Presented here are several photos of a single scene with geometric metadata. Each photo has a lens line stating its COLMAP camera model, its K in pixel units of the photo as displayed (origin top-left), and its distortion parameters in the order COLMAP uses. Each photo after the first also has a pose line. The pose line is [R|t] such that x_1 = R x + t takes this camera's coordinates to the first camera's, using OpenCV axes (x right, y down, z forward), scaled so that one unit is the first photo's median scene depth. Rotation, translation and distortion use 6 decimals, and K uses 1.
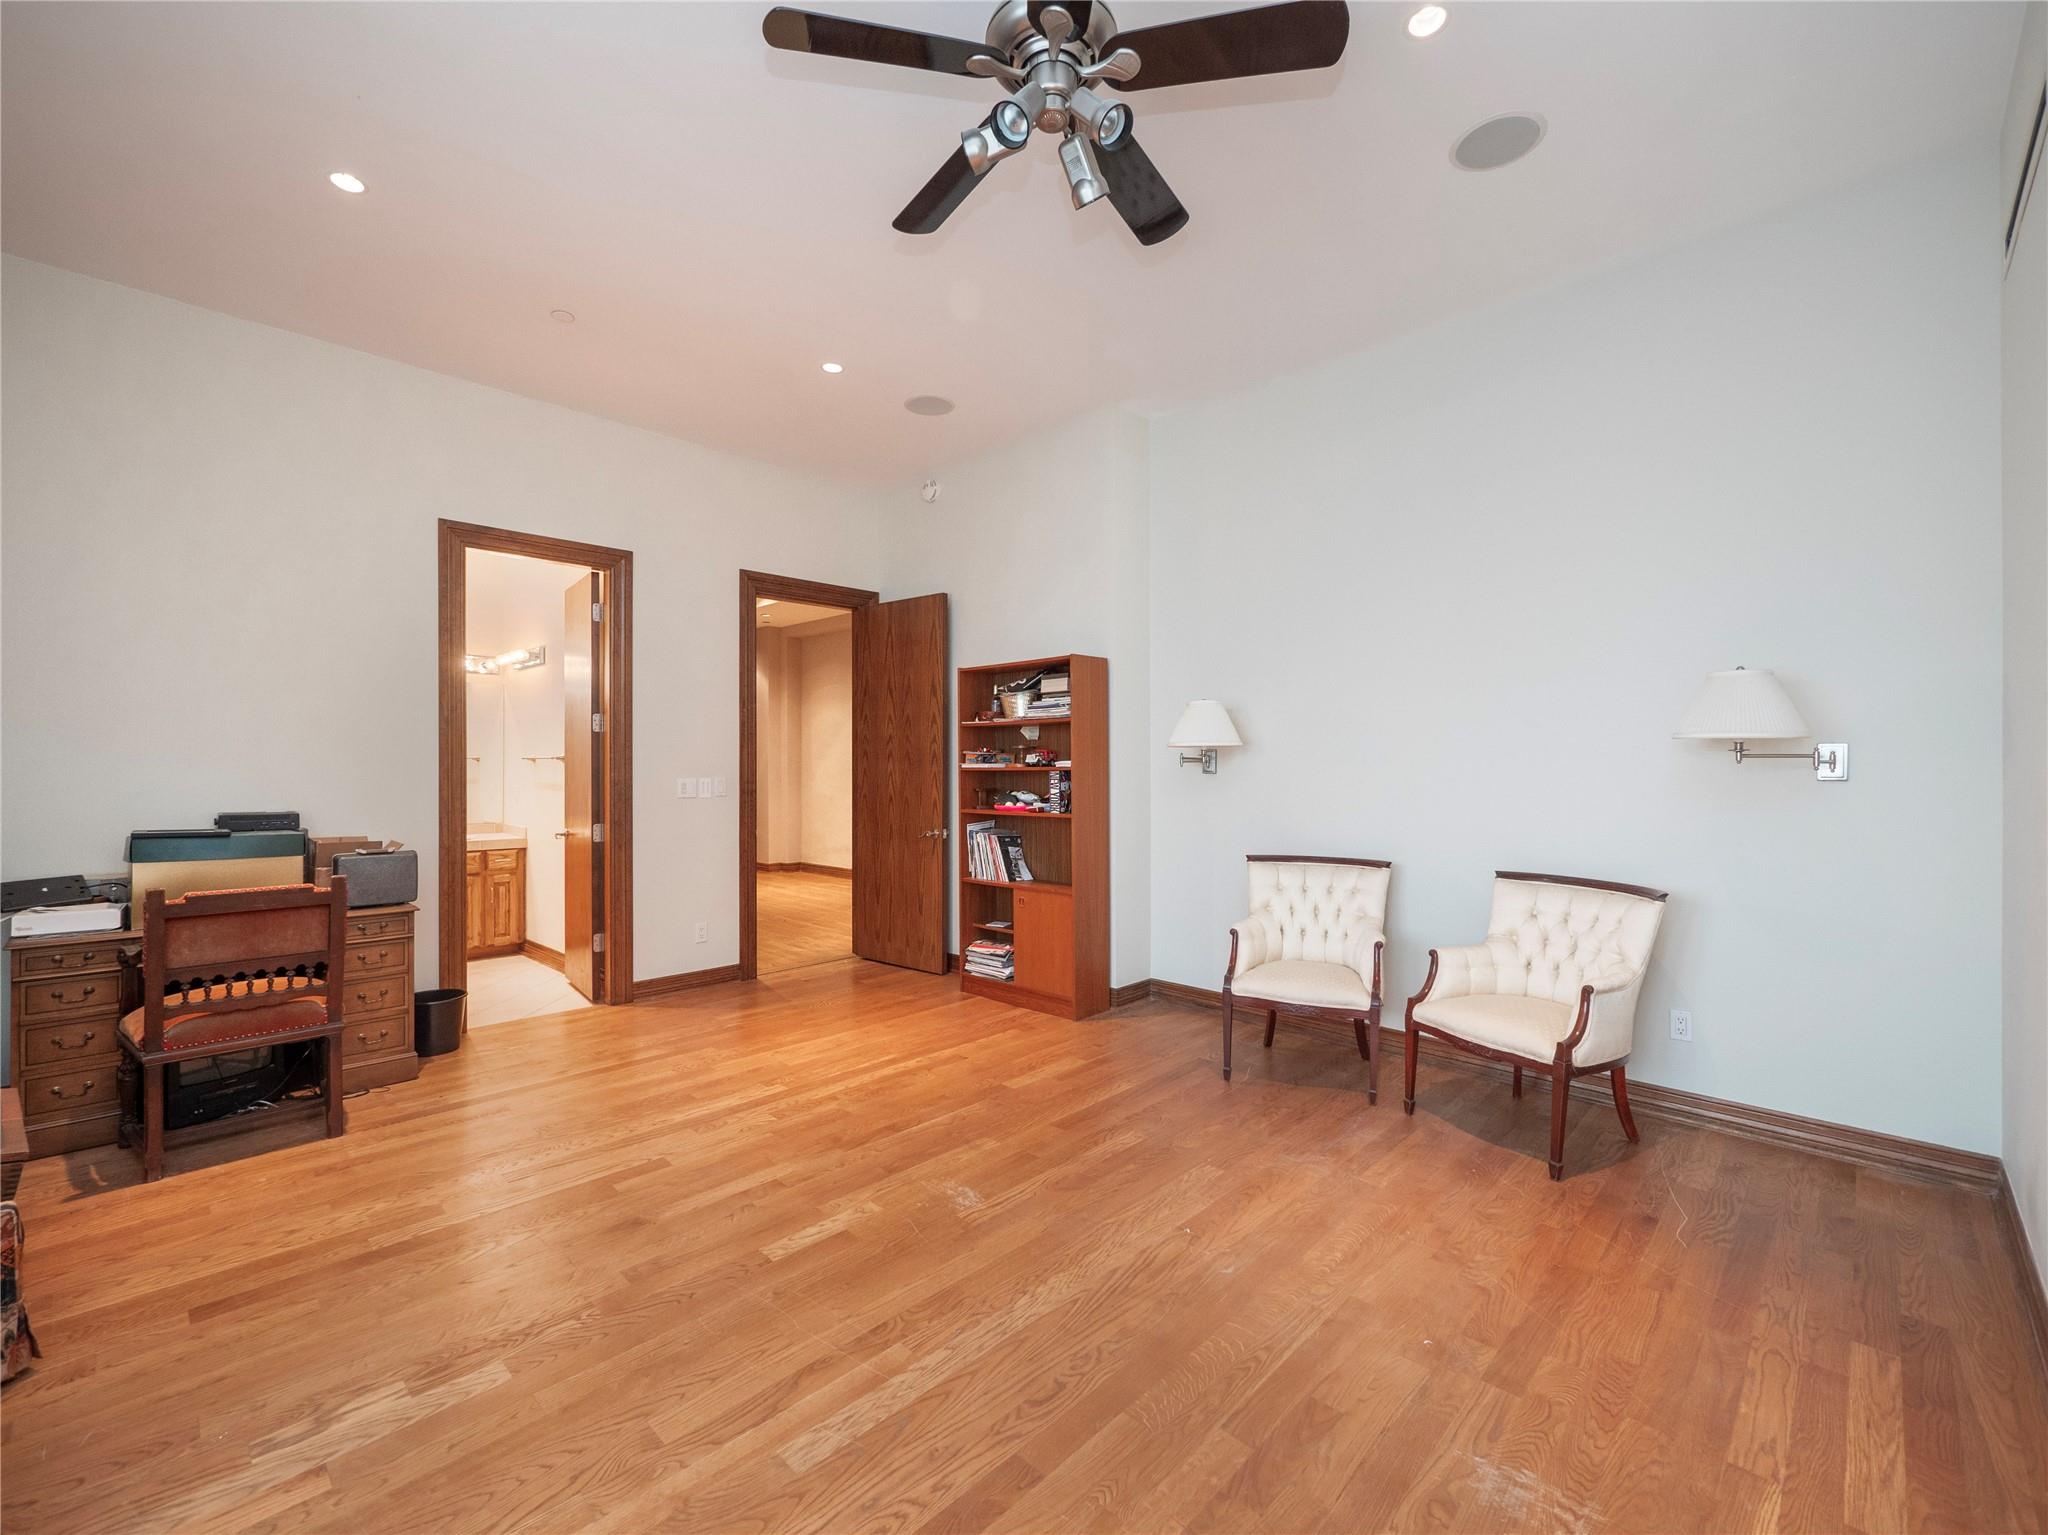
lens RADIAL K [[862.2, 0, 1023.7], [0, 862.2, 769.9], [0, 0, 1]] dist [-0.004674, -0.000341]
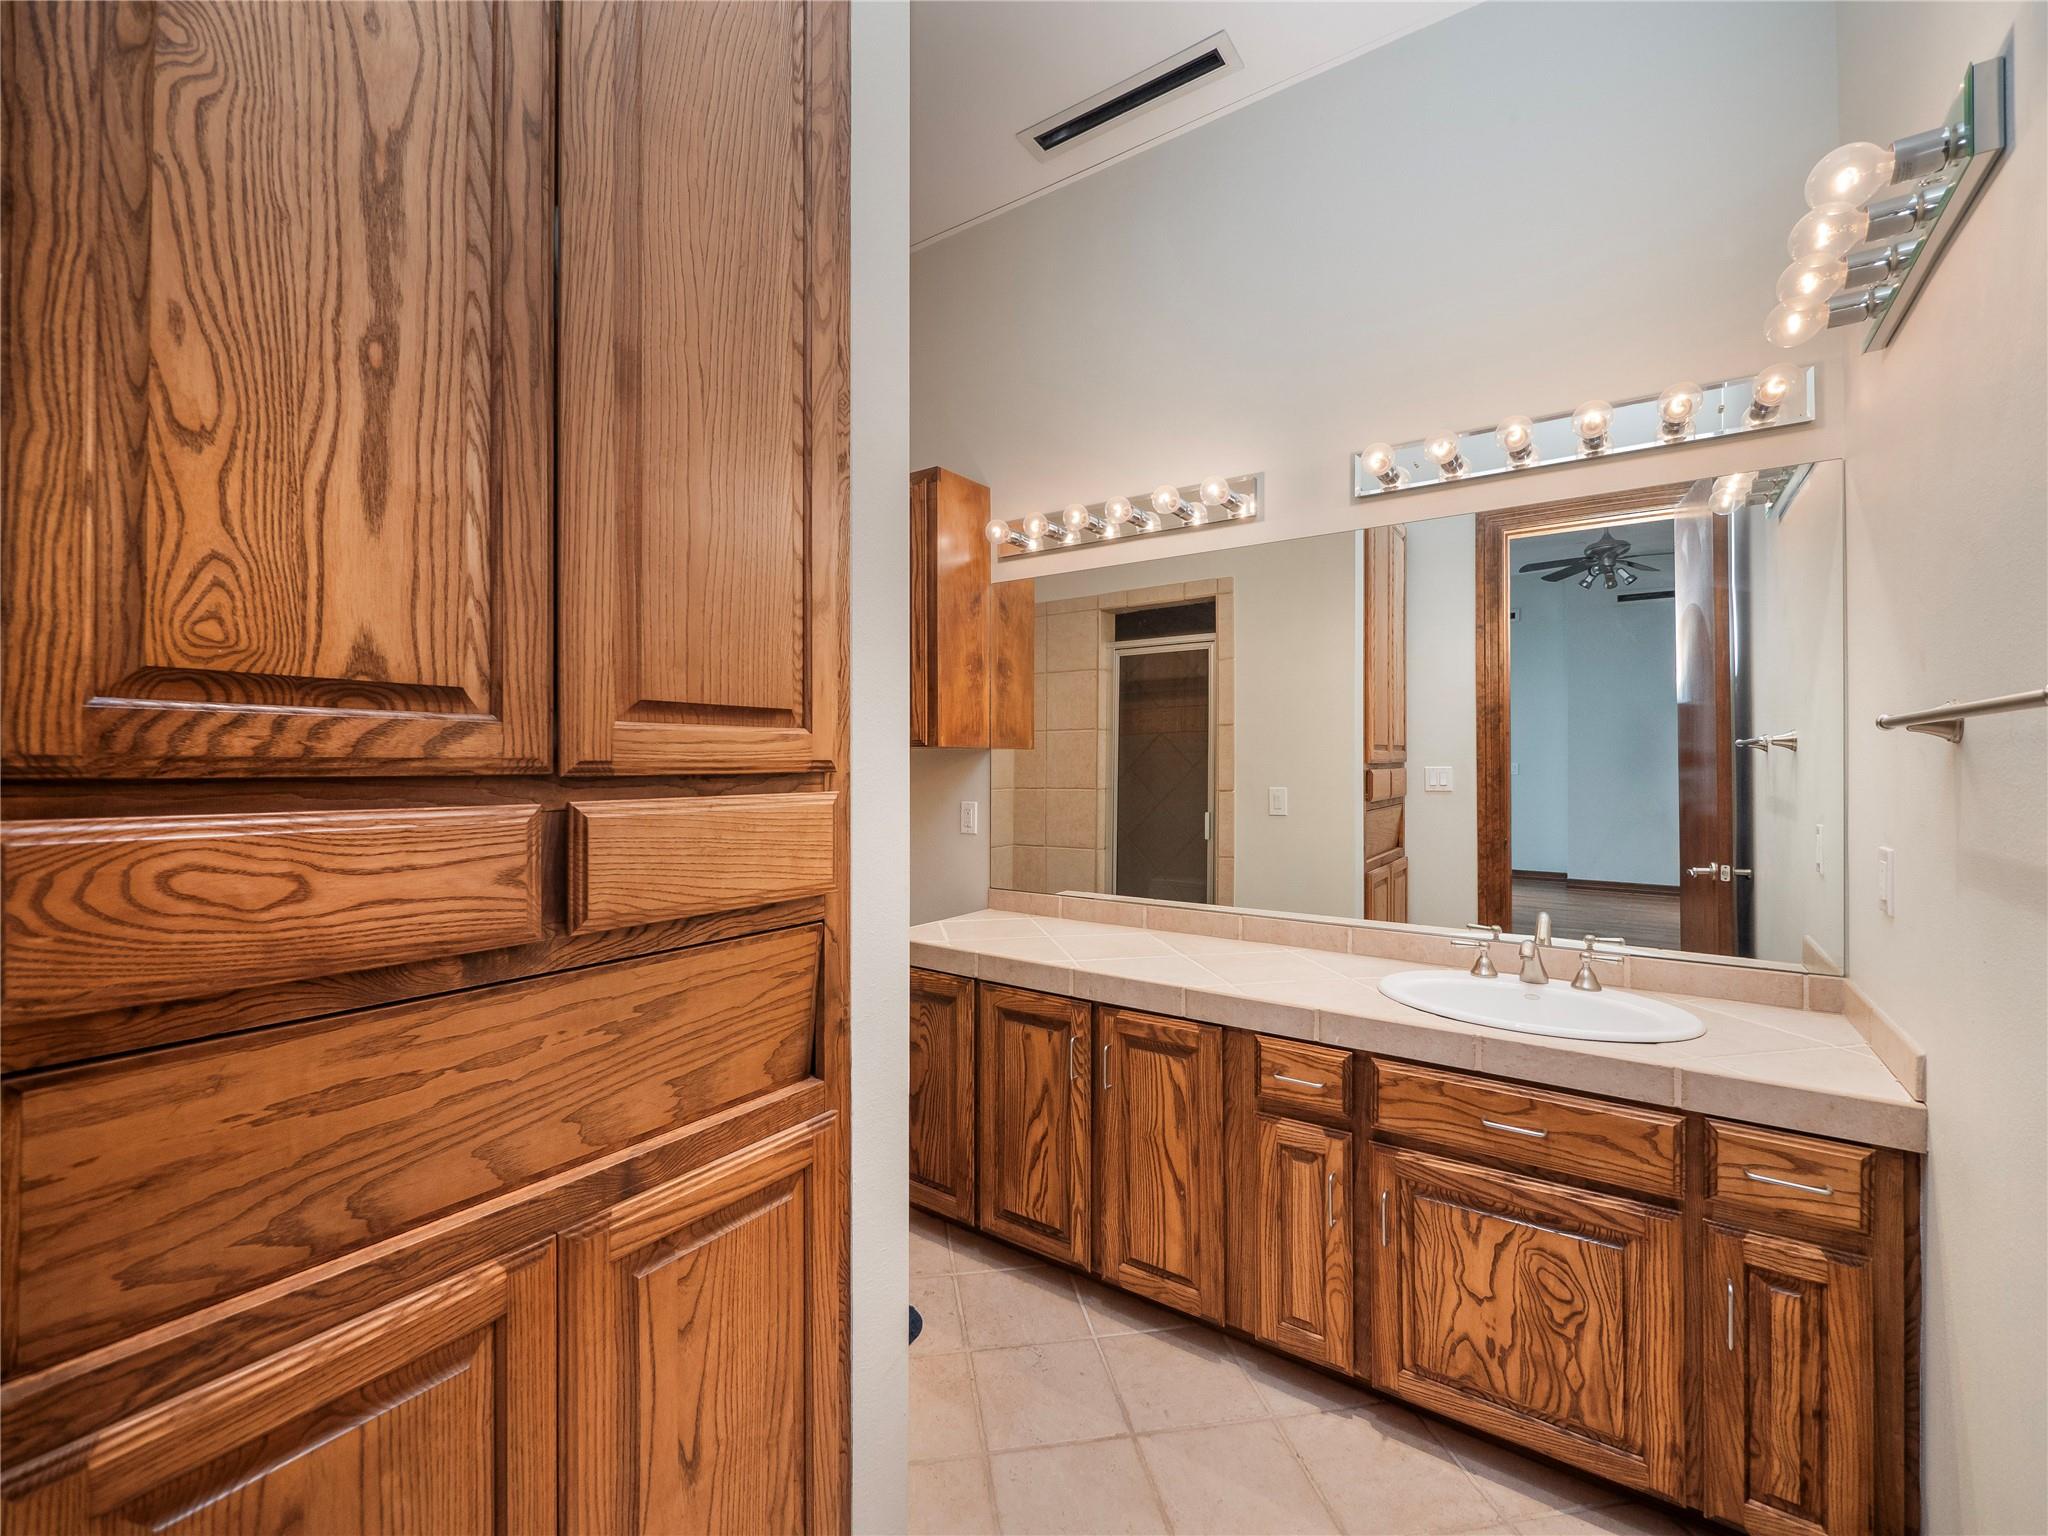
lens RADIAL K [[862.2, 0, 1020.1], [0, 862.2, 772.7], [0, 0, 1]] dist [-0.004674, -0.000341]
pose [[0.163013, 0.004267, -0.986615, -0.418292], [-0.004978, 0.999981, 0.003502, 0.000679], [0.986611, 0.004341, 0.163031, 0.764786]]
